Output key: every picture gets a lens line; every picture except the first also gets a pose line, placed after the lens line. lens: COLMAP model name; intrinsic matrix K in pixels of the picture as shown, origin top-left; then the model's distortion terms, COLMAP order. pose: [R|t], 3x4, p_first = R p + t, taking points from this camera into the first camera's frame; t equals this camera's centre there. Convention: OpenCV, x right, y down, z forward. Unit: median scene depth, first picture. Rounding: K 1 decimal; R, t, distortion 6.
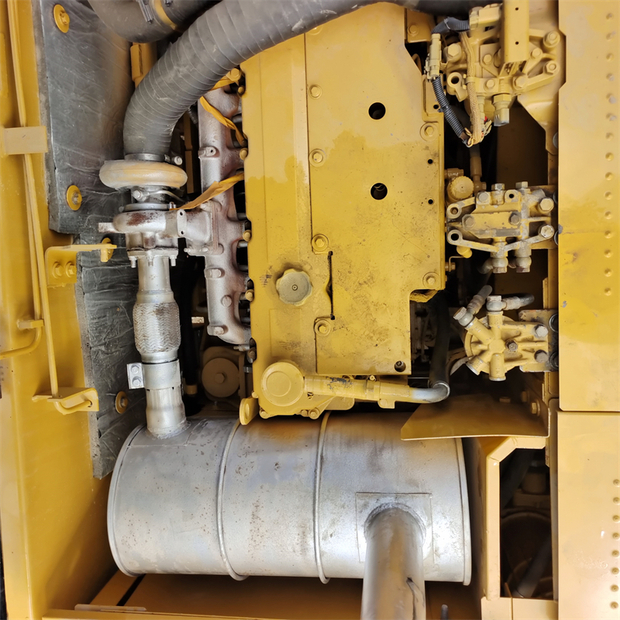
lens RADIAL K [[563.3, 0, 317.1], [0, 563.3, 307.3], [0, 0, 1]] dist [0.026582, 0.009991]
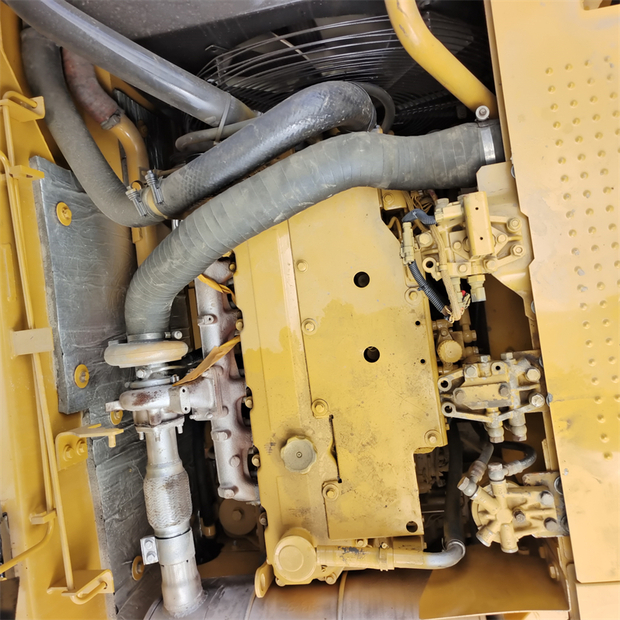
lens RADIAL K [[563.3, 0, 317.1], [0, 563.3, 307.3], [0, 0, 1]] dist [0.026582, 0.009991]
pose [[0.995091, -0.096041, -0.023896, 0.041905], [0.092774, 0.989286, -0.112722, -0.178771], [0.034465, 0.109952, 0.993339, -0.034850]]
